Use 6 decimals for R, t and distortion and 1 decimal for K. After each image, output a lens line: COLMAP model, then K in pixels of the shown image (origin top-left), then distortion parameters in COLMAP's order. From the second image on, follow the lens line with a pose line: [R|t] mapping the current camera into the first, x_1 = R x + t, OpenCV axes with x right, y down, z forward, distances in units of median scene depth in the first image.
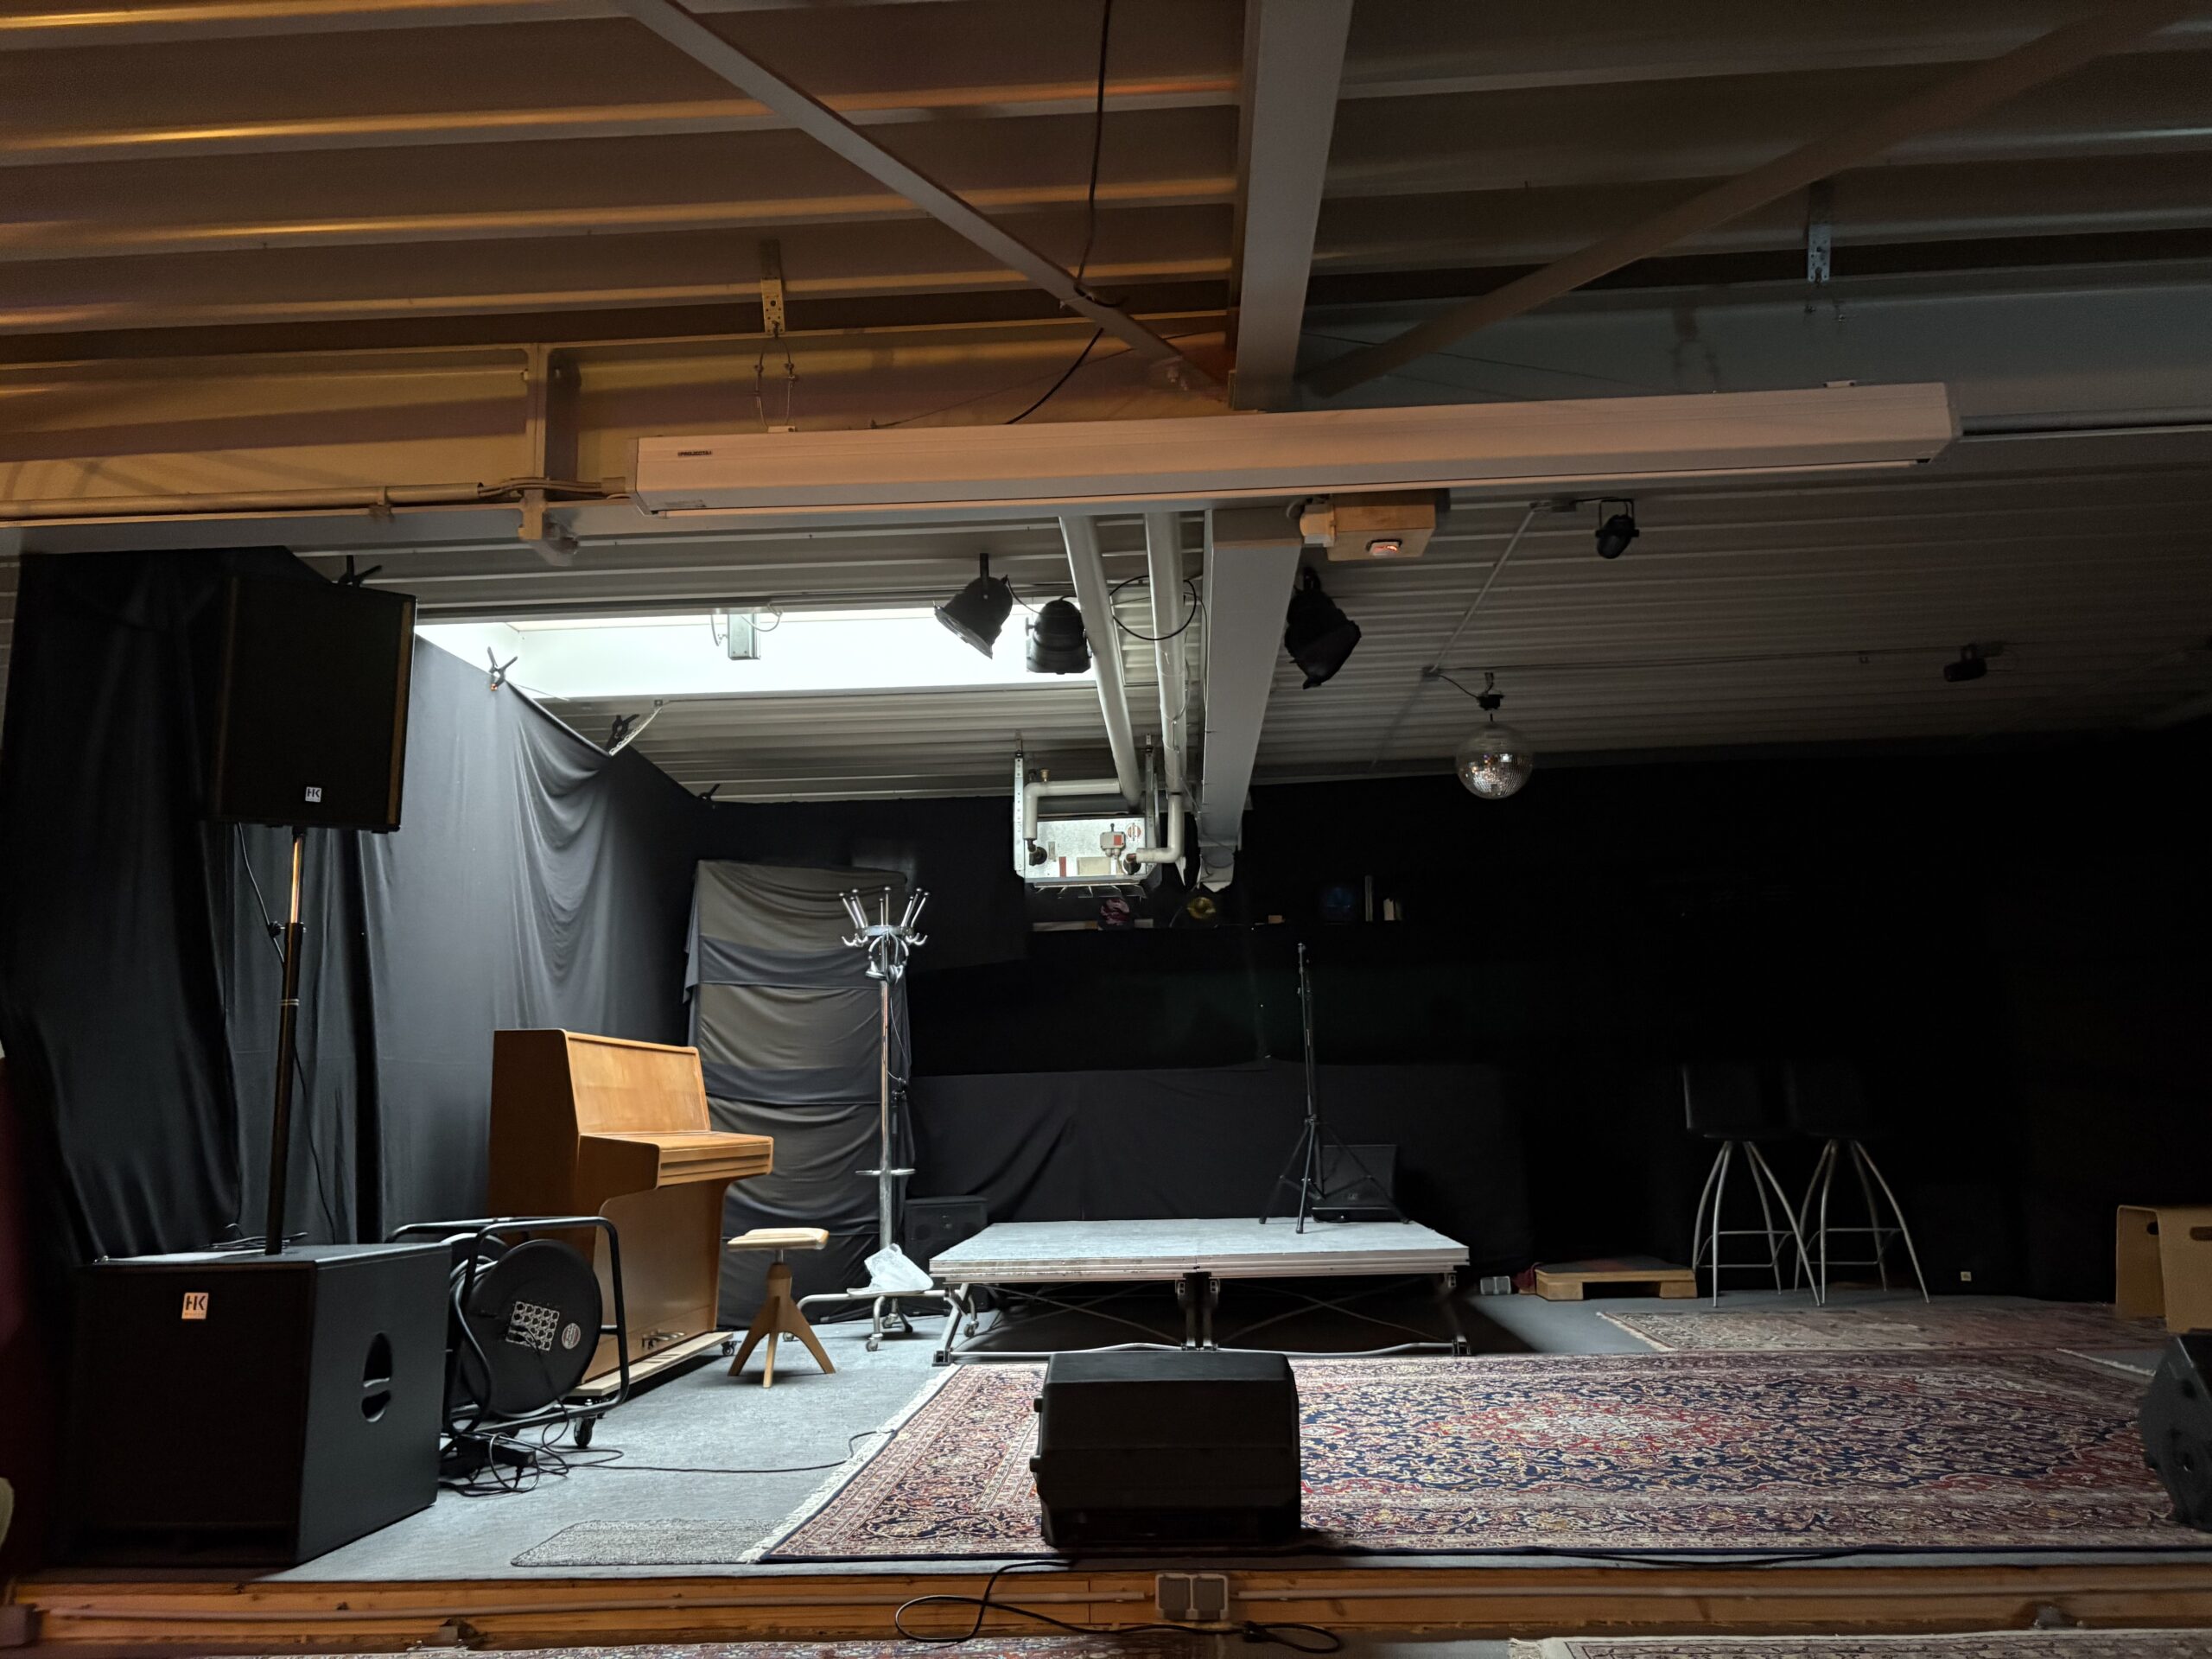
lens RADIAL K [[1647.4, 0, 1103.7], [0, 1647.4, 818.3], [0, 0, 1]] dist [0.014754, -0.001397]
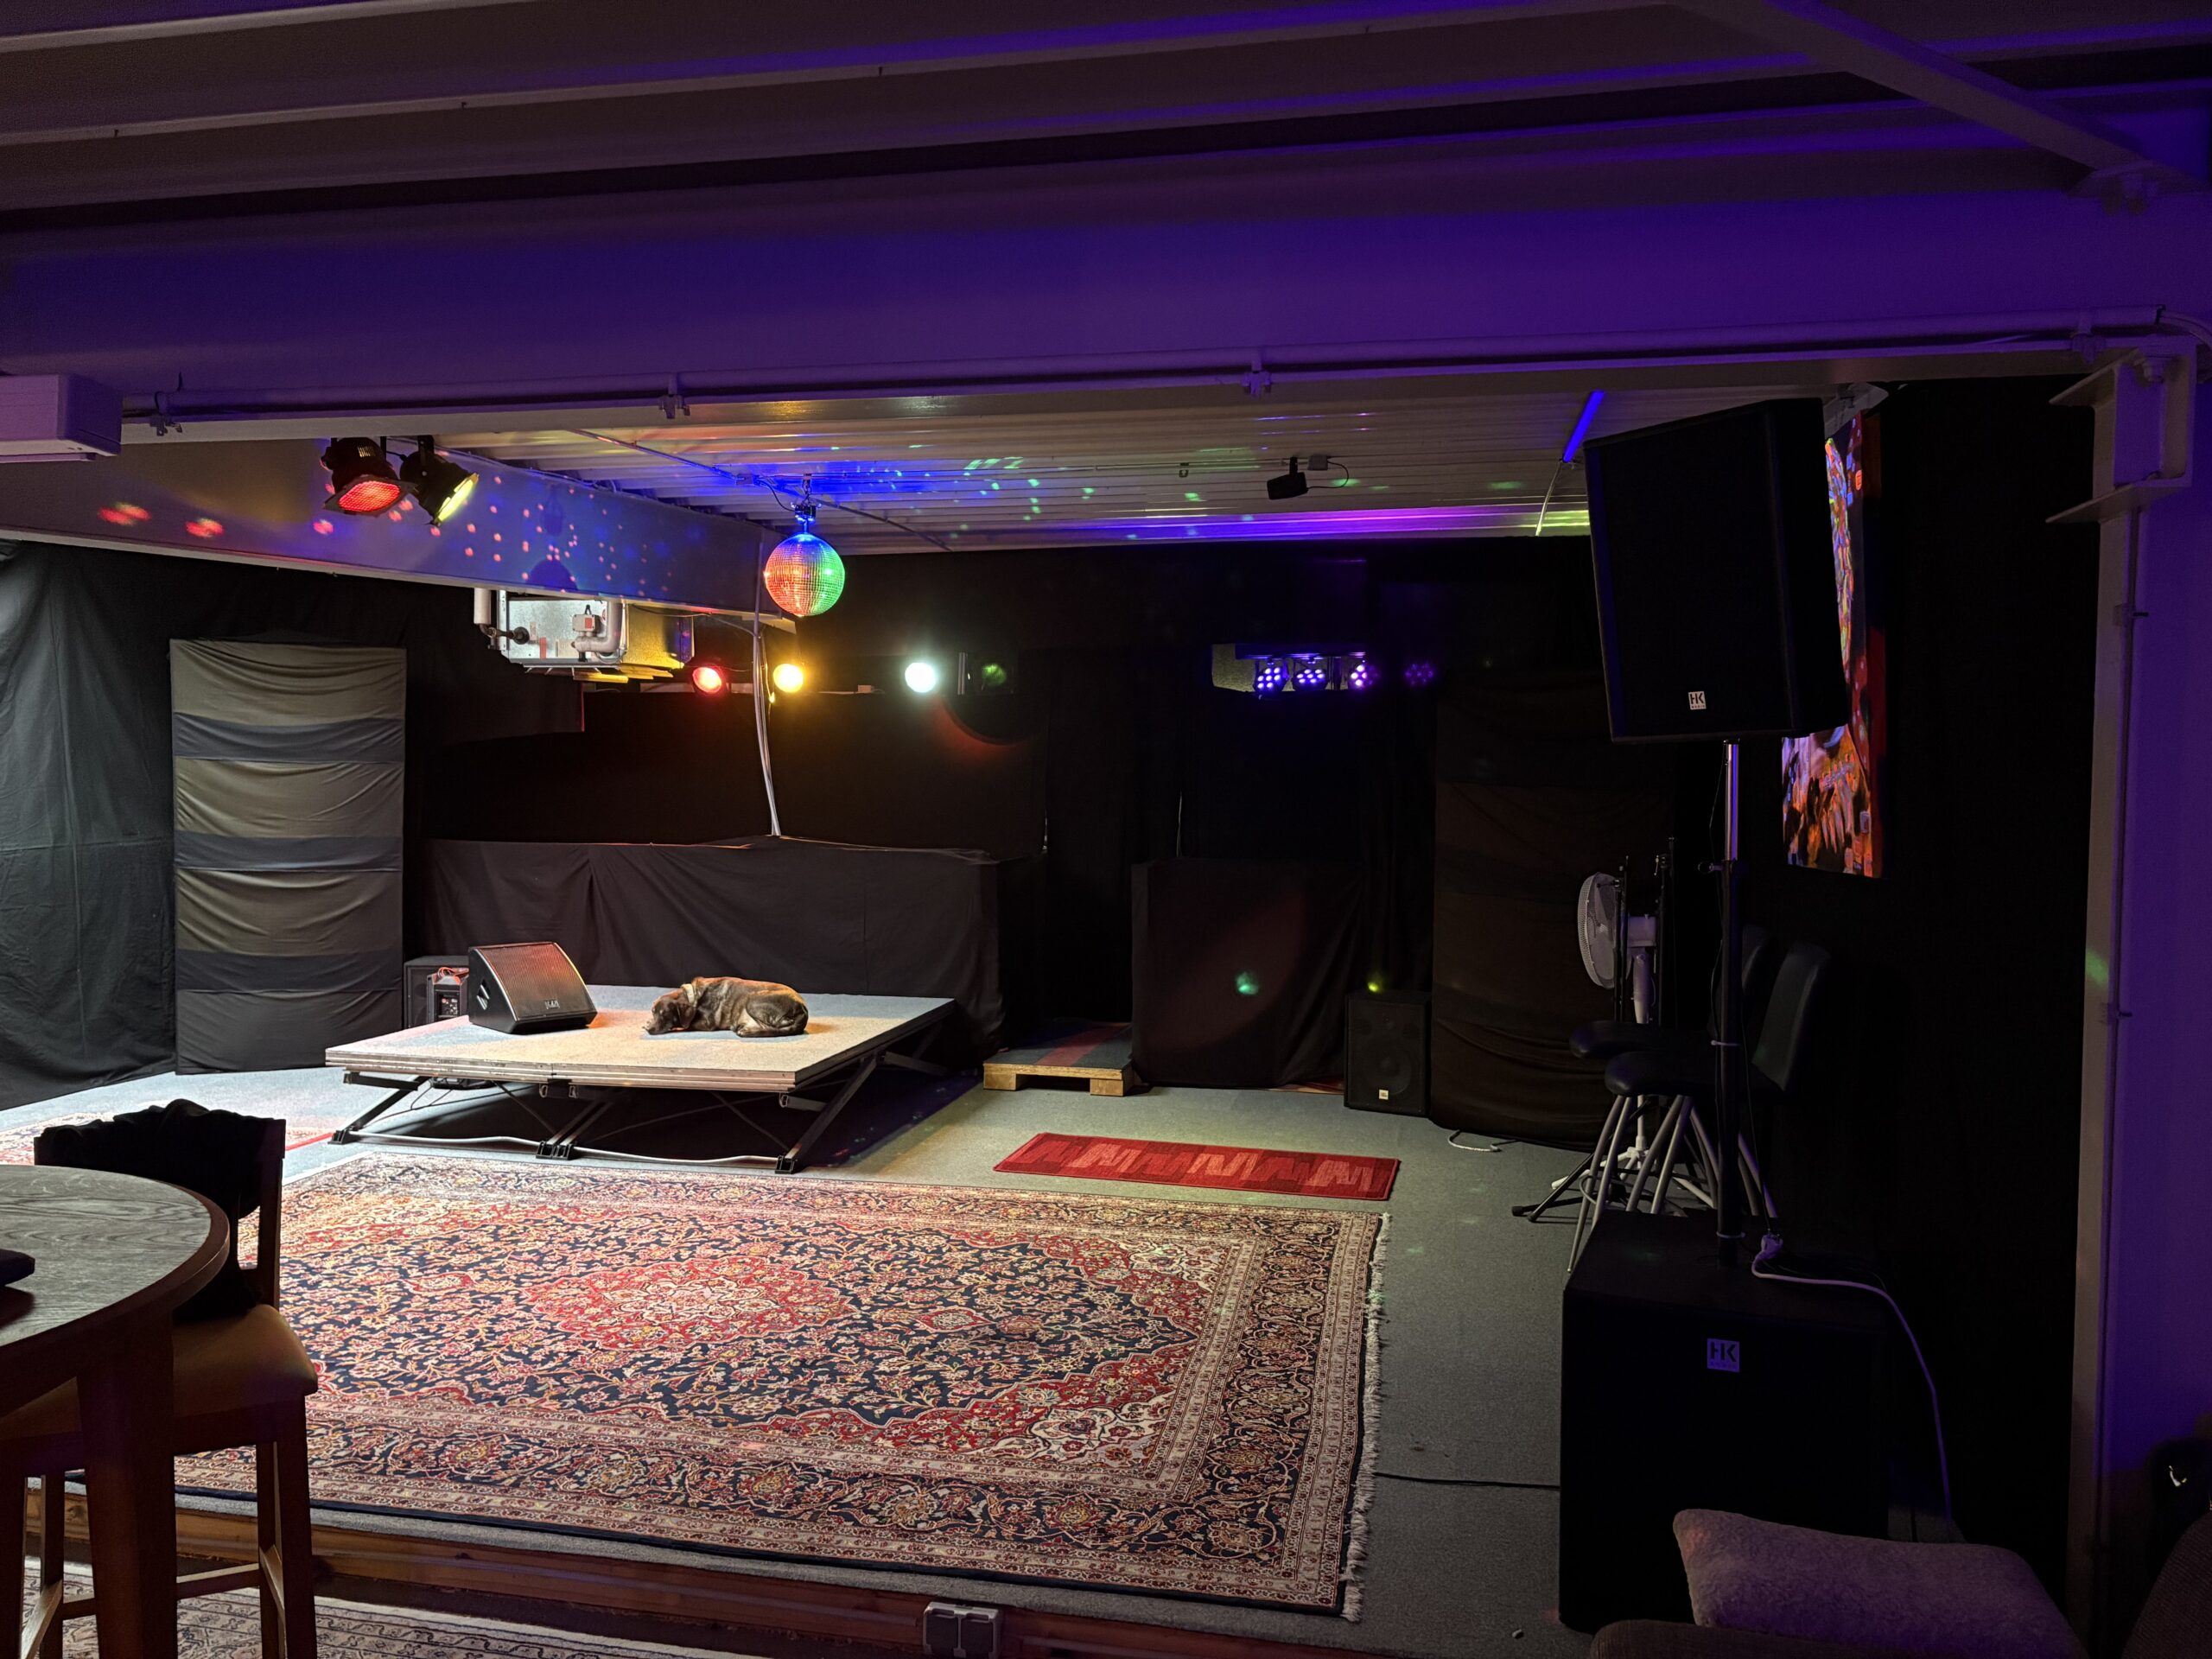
lens RADIAL K [[1671.5, 0, 1106.6], [0, 1671.5, 850.8], [0, 0, 1]] dist [0.045446, -0.041066]
pose [[0.987774, 0.042741, -0.149918, 0.494759], [-0.007739, 0.973940, 0.226674, -0.088483], [0.155699, -0.222742, 0.962364, 0.045061]]
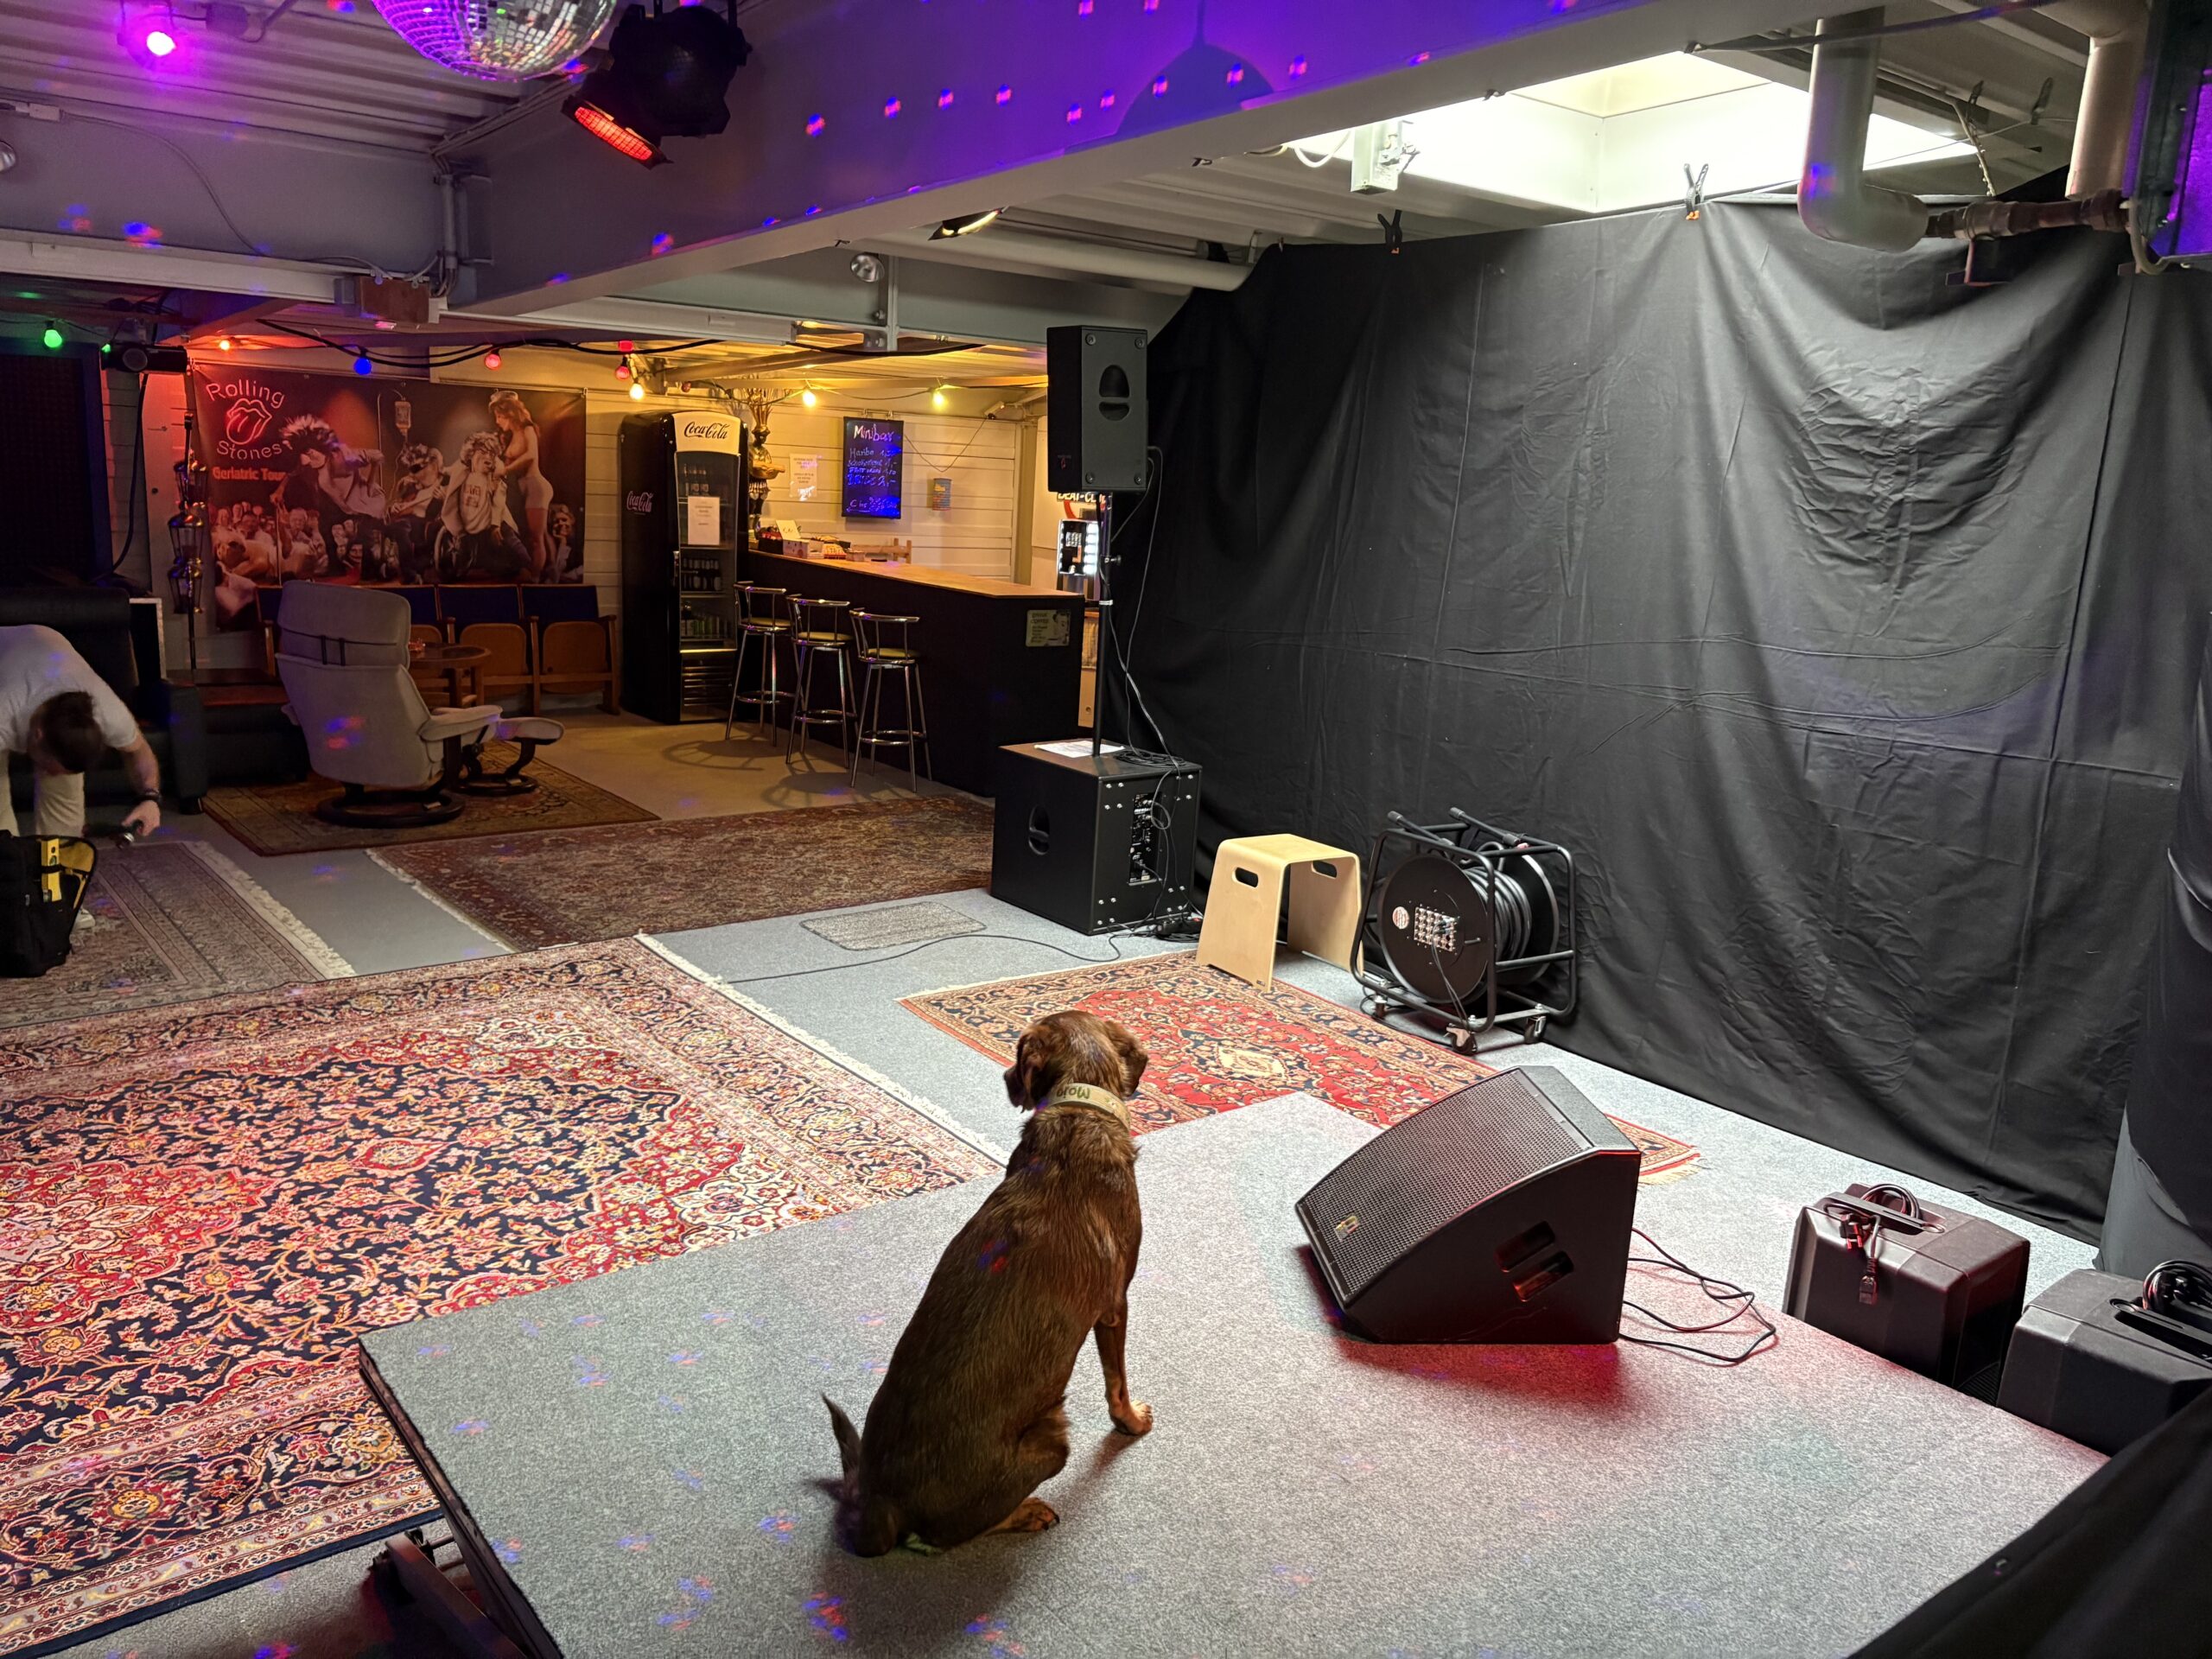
lens RADIAL K [[1671.5, 0, 1097.2], [0, 1671.5, 820.9], [0, 0, 1]] dist [0.045446, -0.041066]
pose [[-0.747550, 0.120217, -0.653235, 0.320439], [0.075812, 0.992500, 0.095894, 0.083909], [0.659864, 0.022162, -0.751058, 1.128203]]
